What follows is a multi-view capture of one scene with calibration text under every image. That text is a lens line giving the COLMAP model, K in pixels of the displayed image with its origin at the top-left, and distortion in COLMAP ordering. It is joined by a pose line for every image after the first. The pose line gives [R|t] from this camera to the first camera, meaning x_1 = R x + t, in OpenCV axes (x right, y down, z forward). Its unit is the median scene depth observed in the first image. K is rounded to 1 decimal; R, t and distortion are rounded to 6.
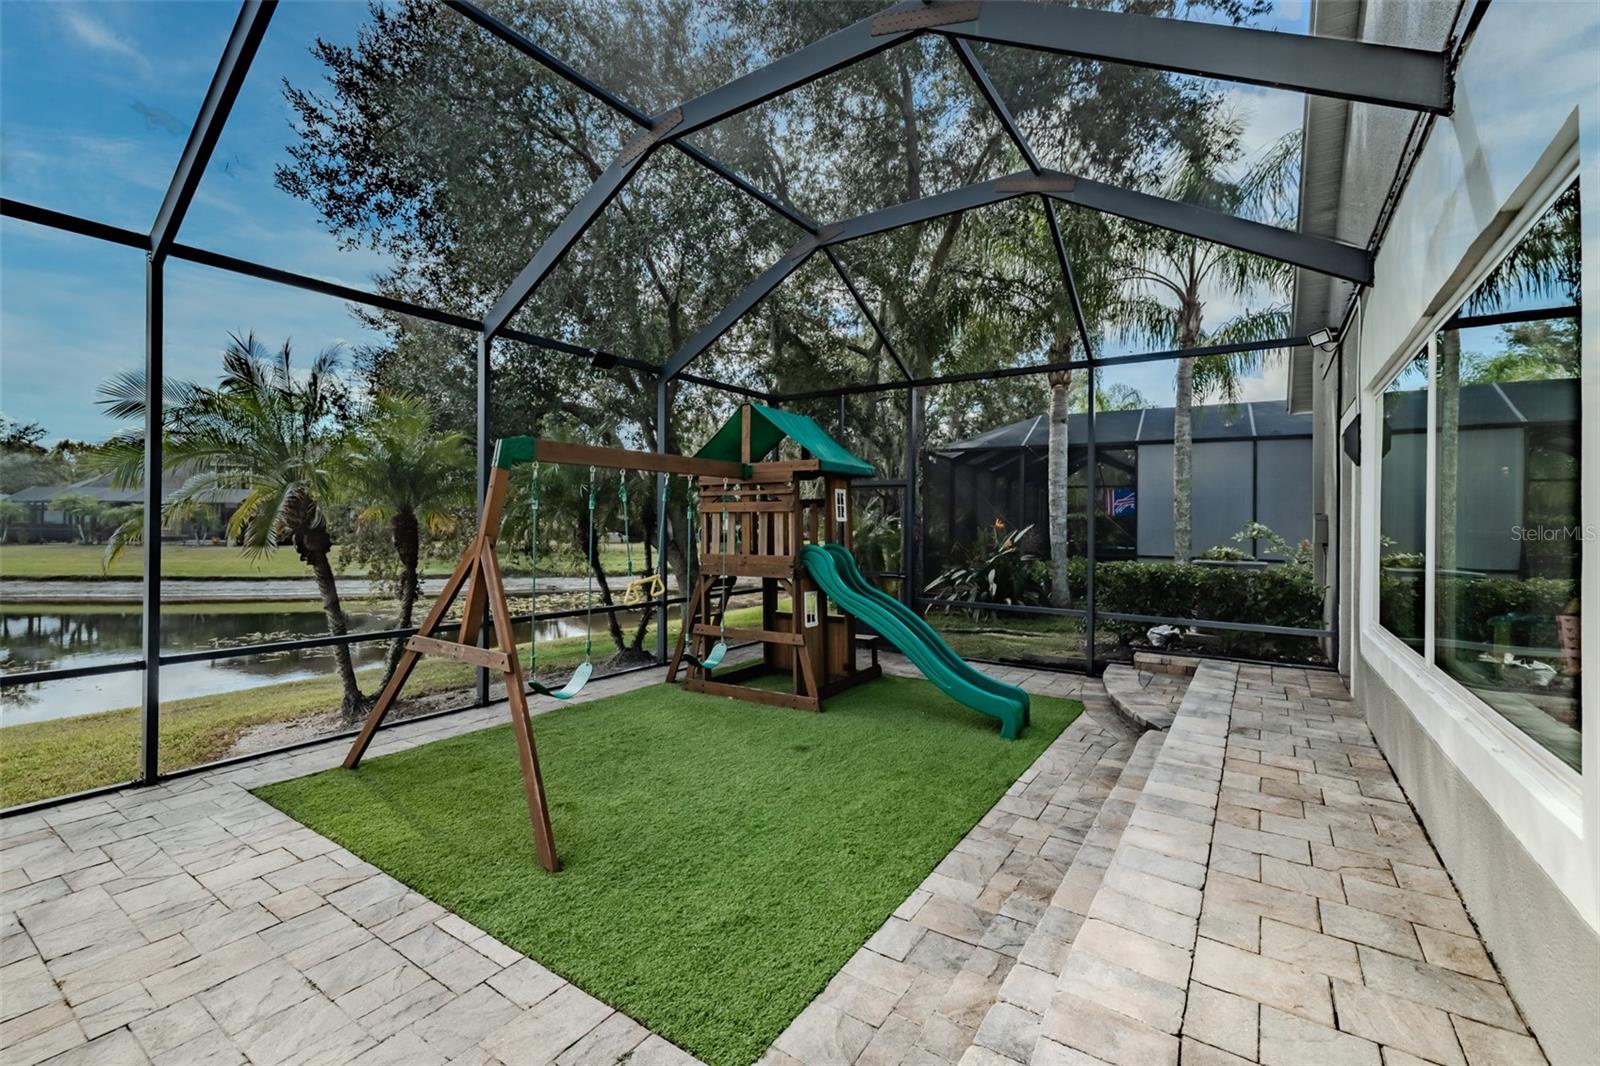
lens RADIAL K [[681.3, 0, 804.2], [0, 681.3, 527.8], [0, 0, 1]] dist [-0.001530, -0.000175]
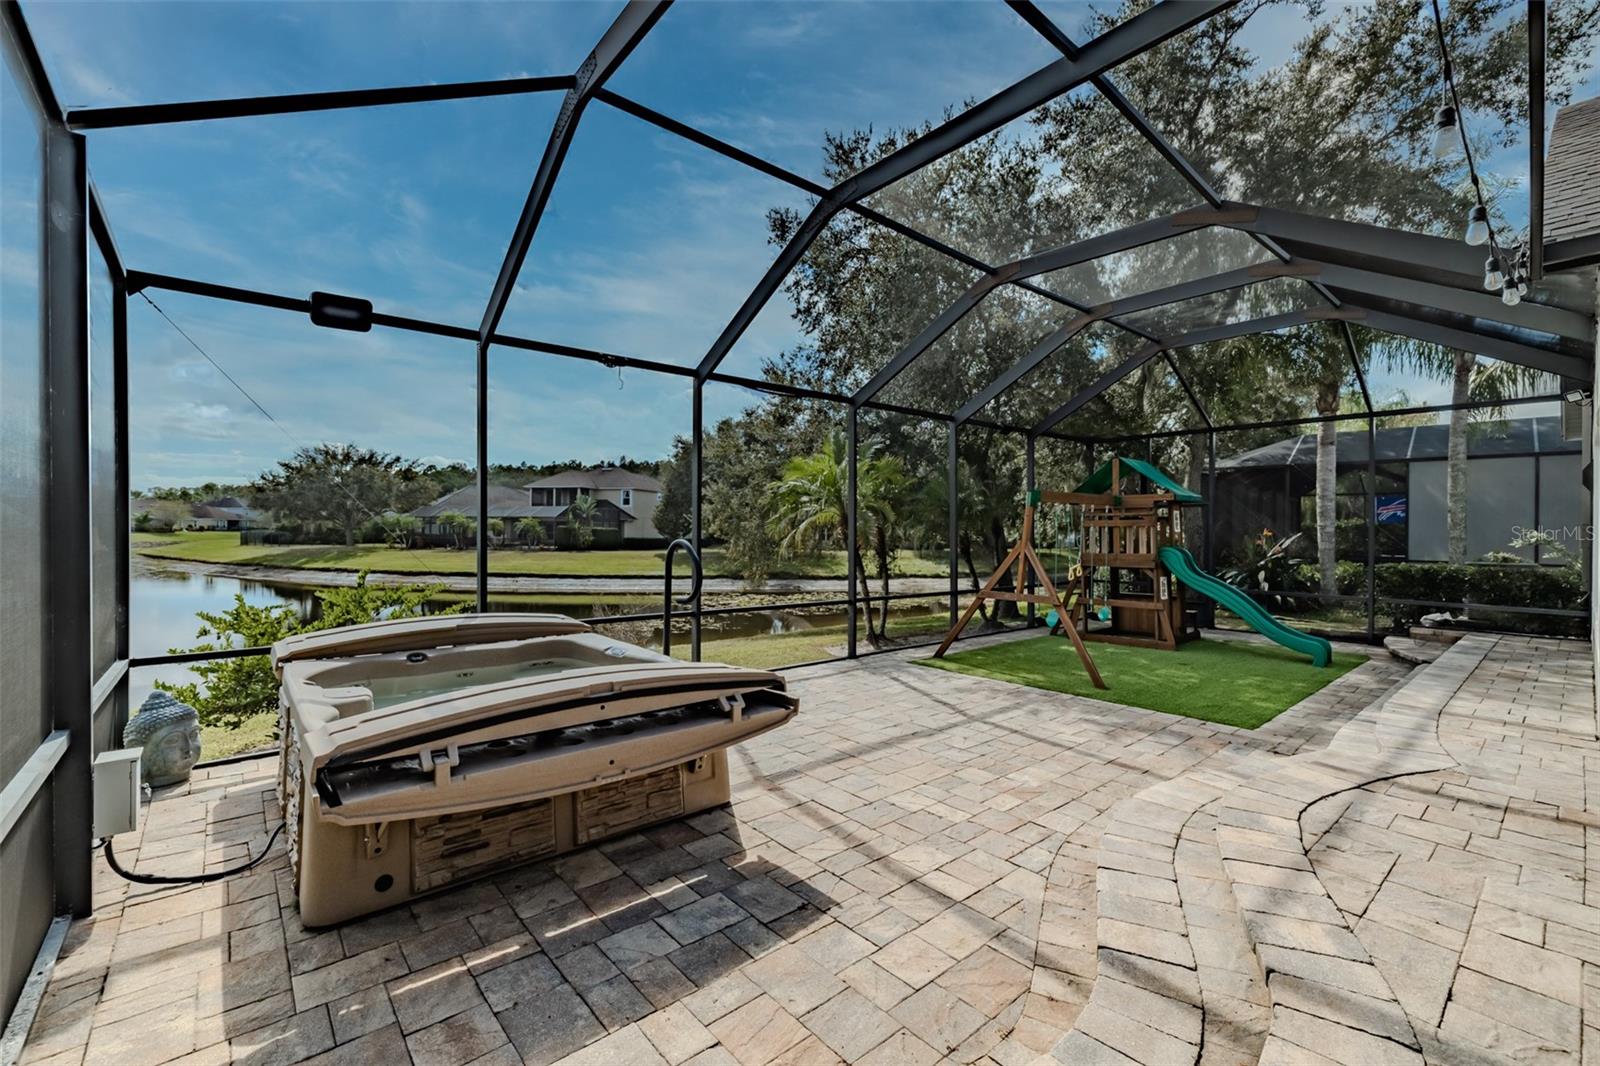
lens RADIAL K [[681.3, 0, 797.4], [0, 681.3, 536.5], [0, 0, 1]] dist [-0.001530, -0.000175]
pose [[0.963251, -0.001800, -0.268597, -0.192057], [0.001962, 0.999998, 0.000335, -0.000936], [0.268596, -0.000850, 0.963252, -0.373671]]
